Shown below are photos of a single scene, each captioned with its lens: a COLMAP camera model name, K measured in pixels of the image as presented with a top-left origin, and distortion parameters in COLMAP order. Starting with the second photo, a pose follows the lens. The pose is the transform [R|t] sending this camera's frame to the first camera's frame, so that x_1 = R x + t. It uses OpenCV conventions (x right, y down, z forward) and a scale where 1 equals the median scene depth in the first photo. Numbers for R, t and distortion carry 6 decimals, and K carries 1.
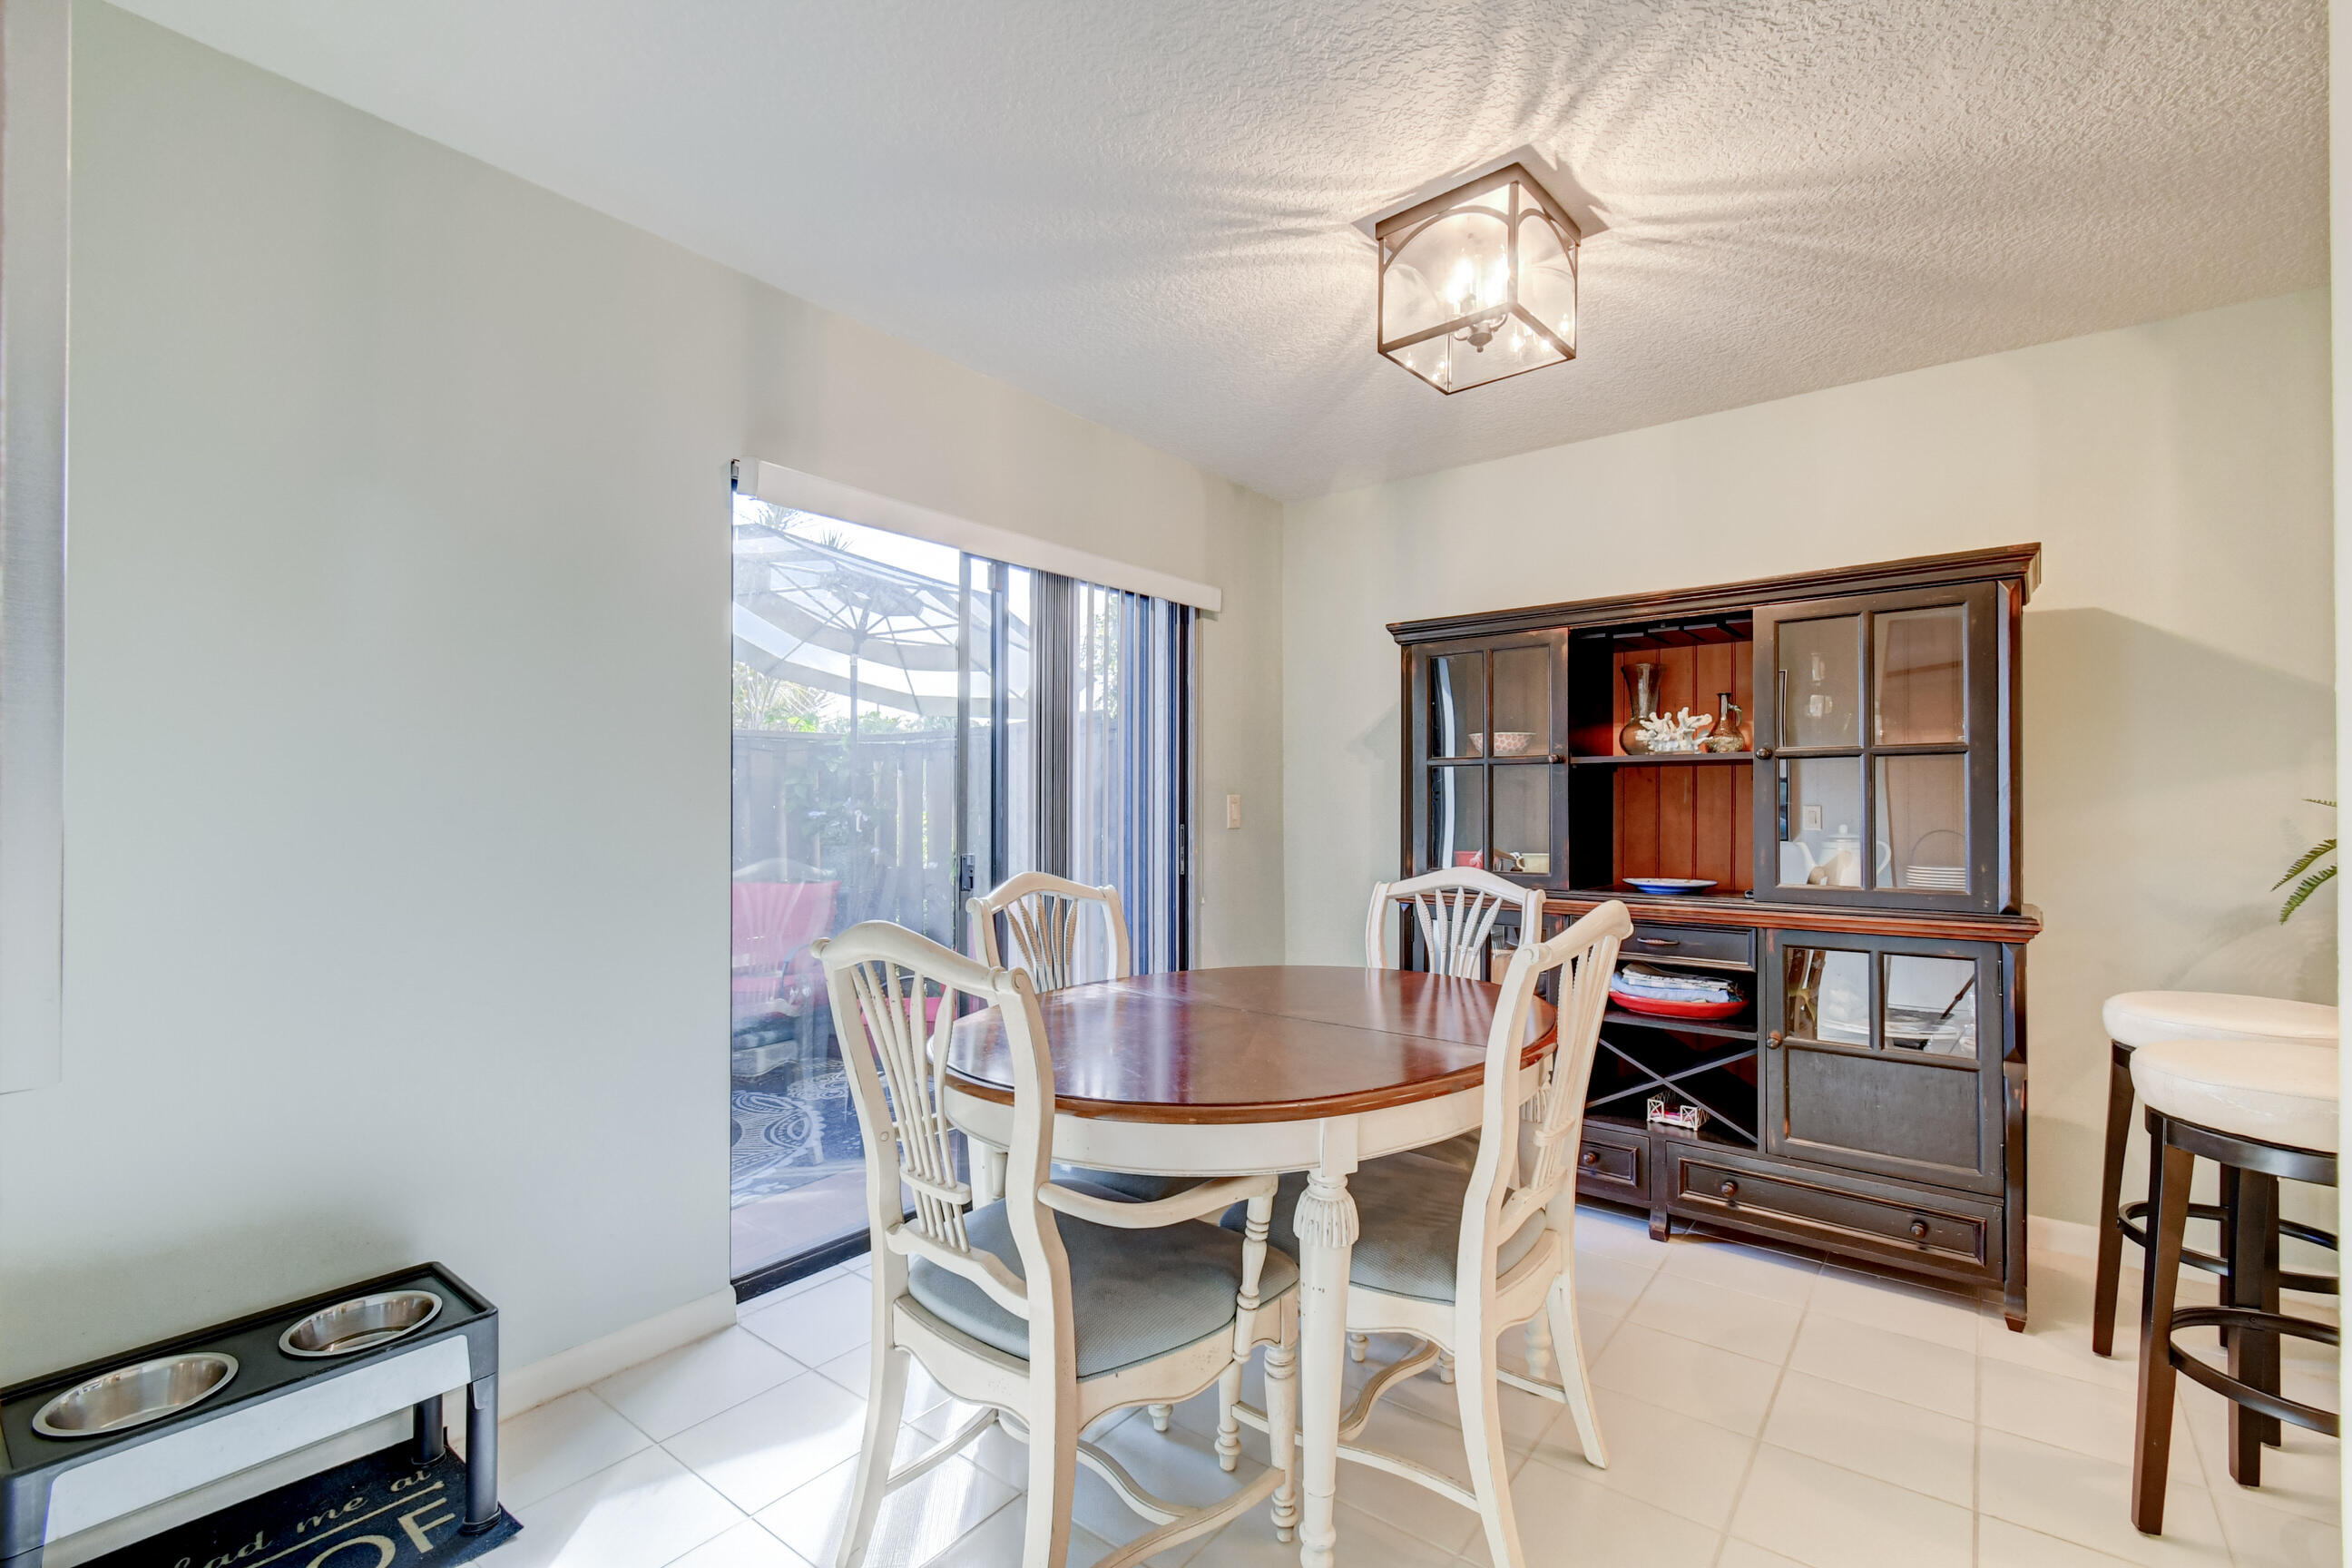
lens RADIAL K [[1041.4, 0, 1176.9], [0, 1041.4, 796.6], [0, 0, 1]] dist [0.013342, -0.010366]
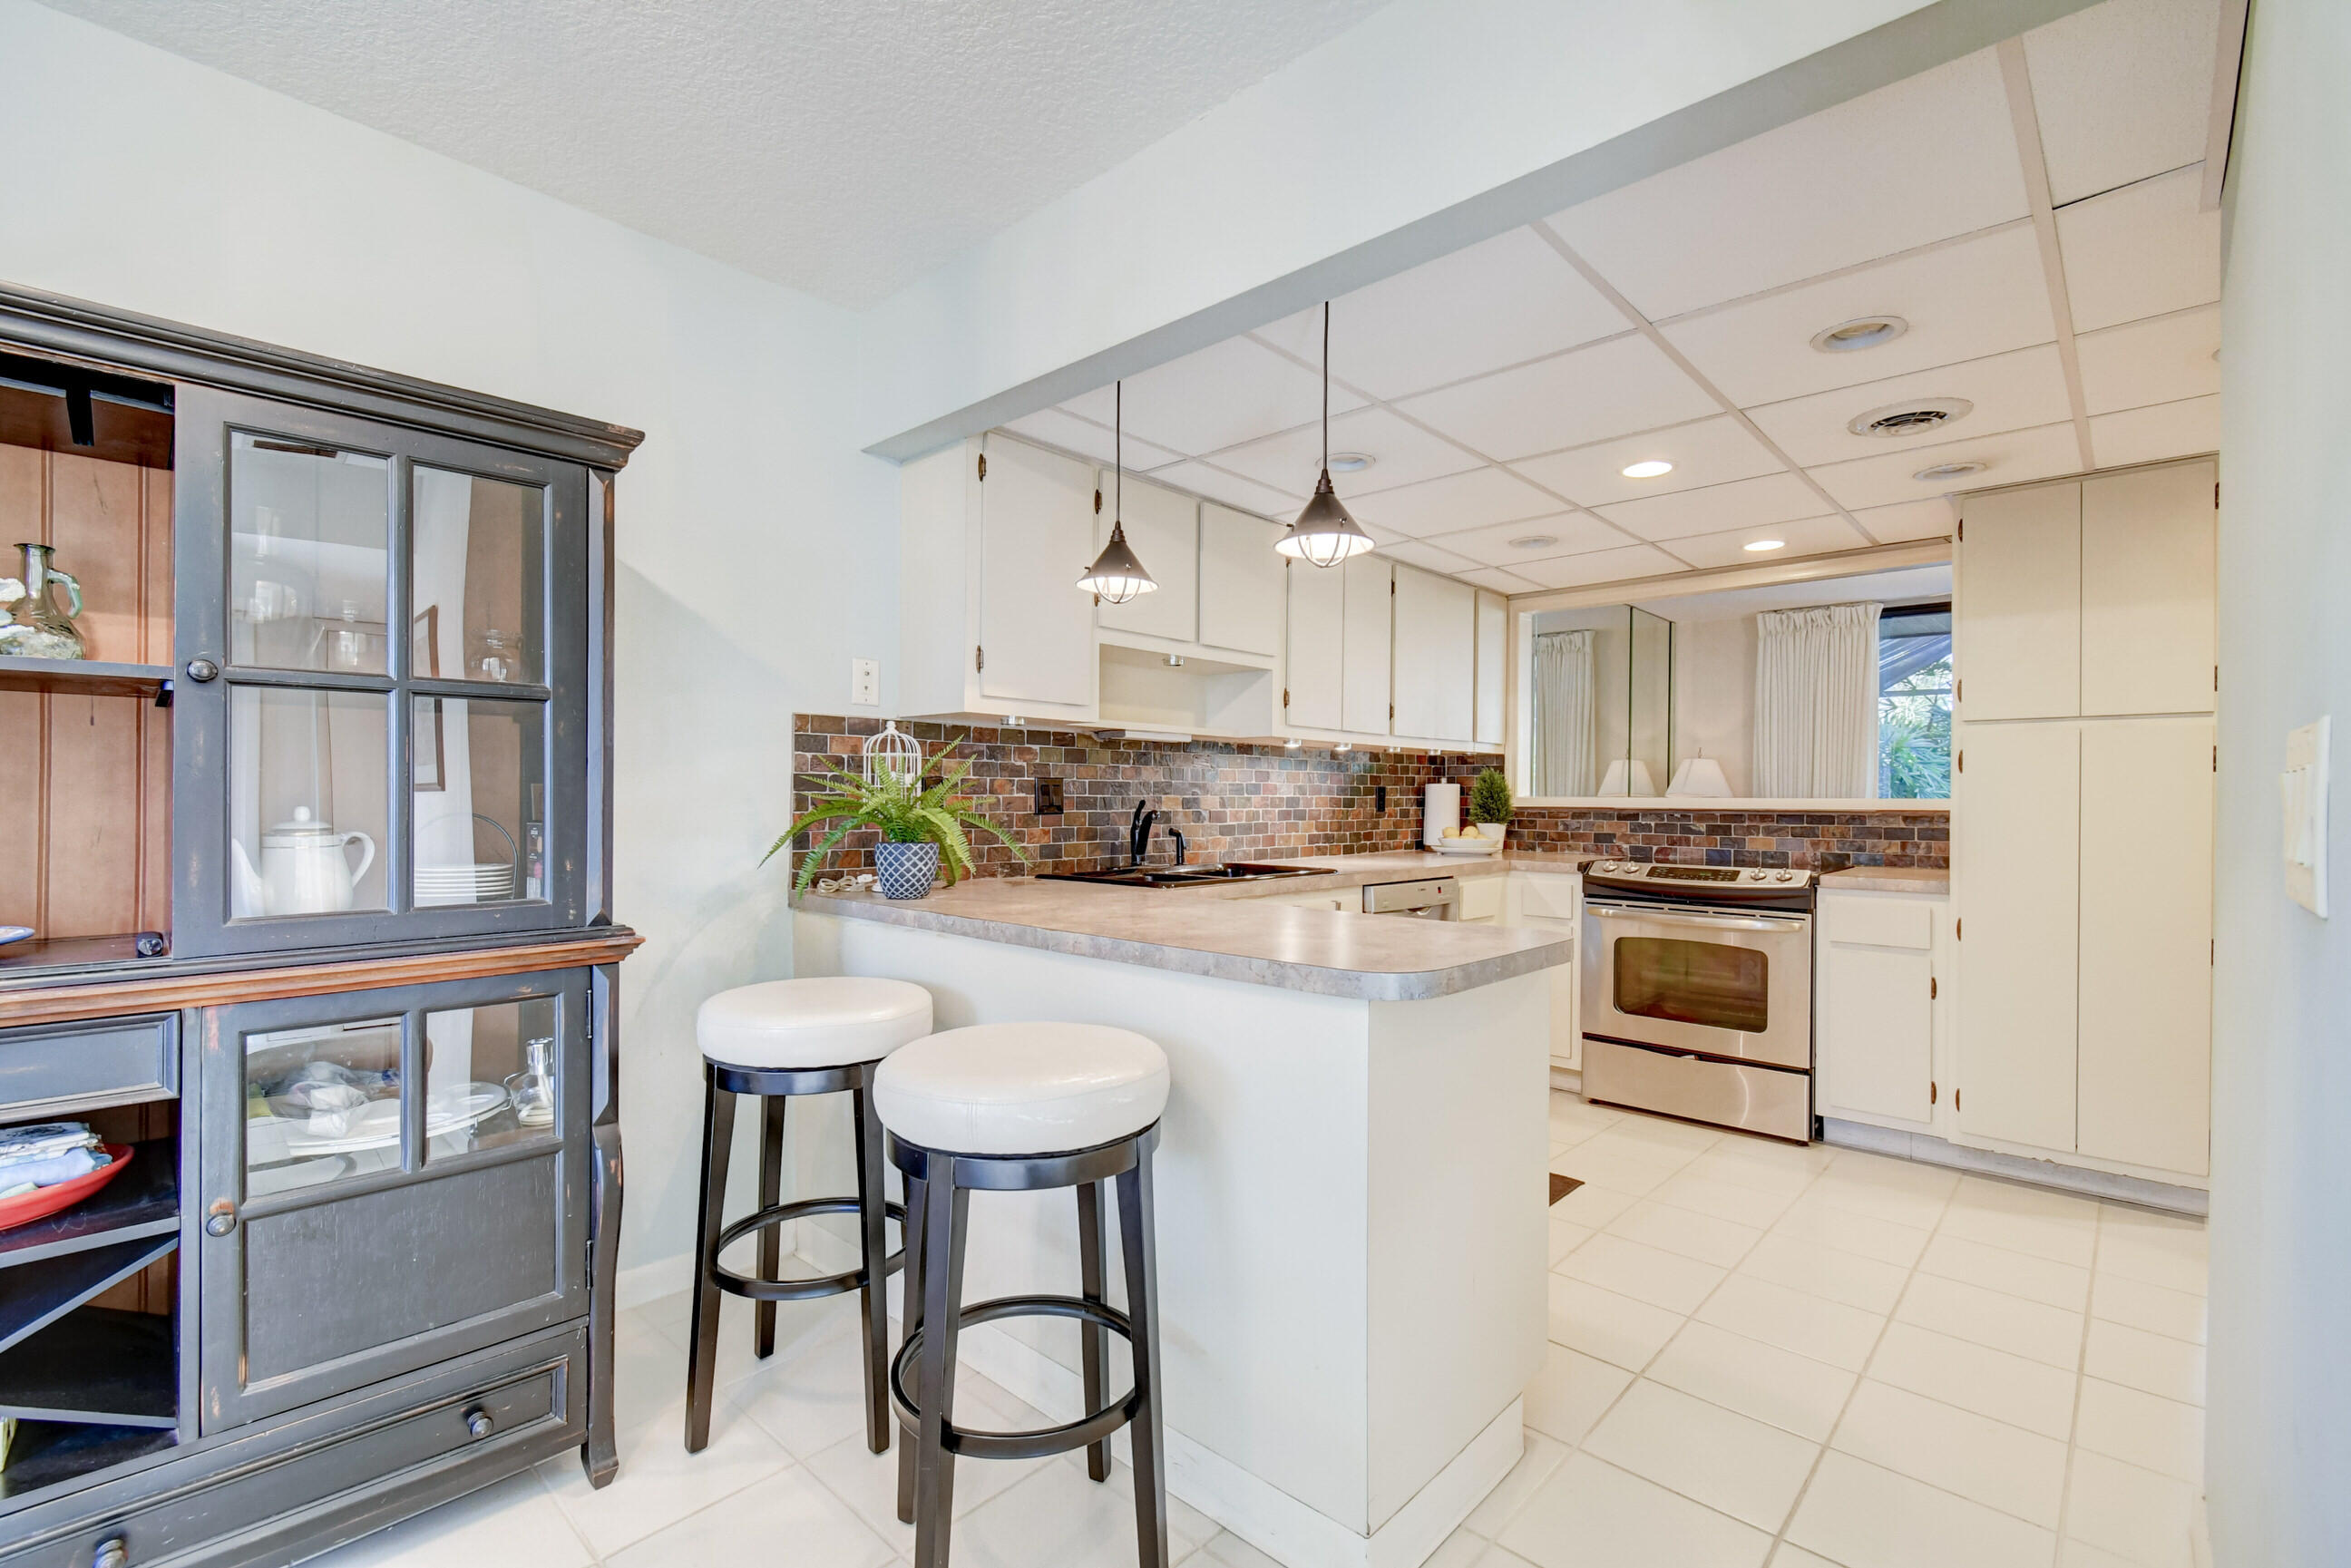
lens RADIAL K [[1040.9, 0, 1176.4], [0, 1040.9, 796.6], [0, 0, 1]] dist [0.013342, -0.010366]
pose [[0.090394, -0.002584, 0.995903, 0.091481], [-0.014379, 0.999889, 0.003899, 0.011740], [-0.995802, -0.014673, 0.090347, 0.479344]]
